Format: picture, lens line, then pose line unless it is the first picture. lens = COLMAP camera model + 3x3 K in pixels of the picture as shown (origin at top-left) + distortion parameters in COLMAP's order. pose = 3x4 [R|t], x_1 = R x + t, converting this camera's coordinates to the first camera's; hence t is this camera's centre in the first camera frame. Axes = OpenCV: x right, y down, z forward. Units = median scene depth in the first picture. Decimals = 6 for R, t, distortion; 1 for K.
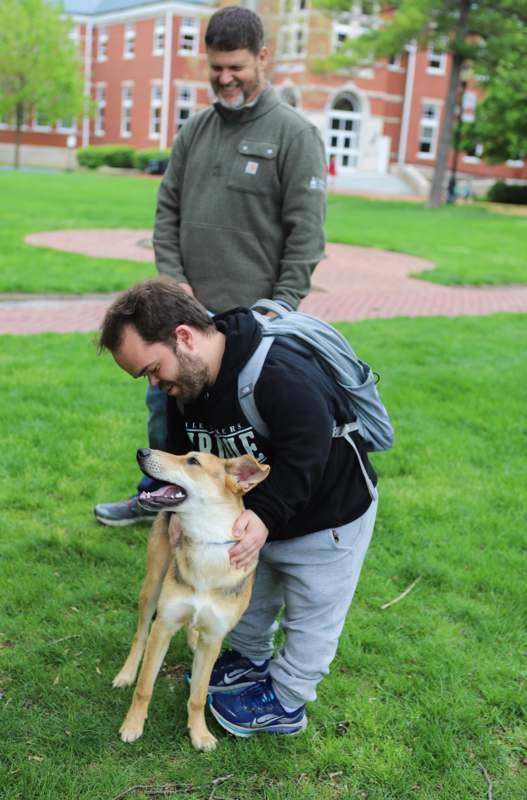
lens RADIAL K [[1033.4, 0, 263.5], [0, 1033.4, 400.0], [0, 0, 1]] dist [-0.007156, -0.029486]
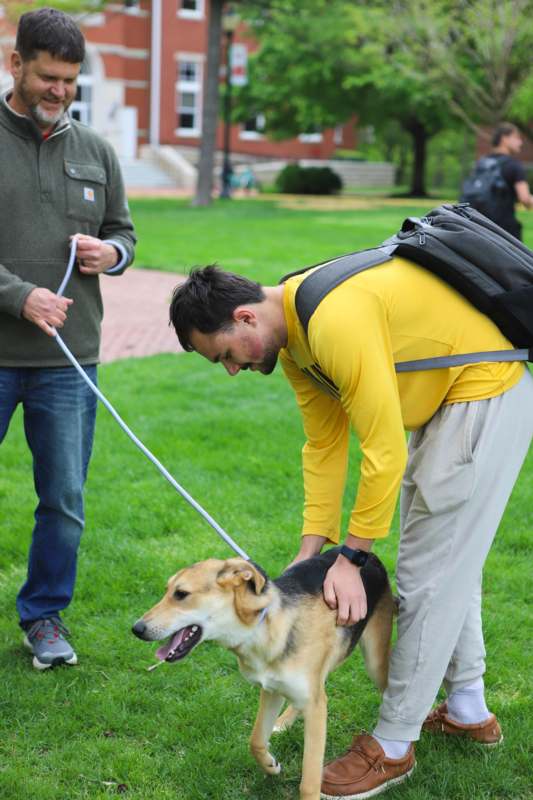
lens RADIAL K [[1612.7, 0, 266.5], [0, 1612.7, 400.0], [0, 0, 1]] dist [0.198249, -0.078231]
pose [[0.980931, -0.076167, 0.178808, -0.004964], [0.087128, 0.994719, -0.054256, 0.015464], [-0.173731, 0.068800, 0.982387, -0.115699]]
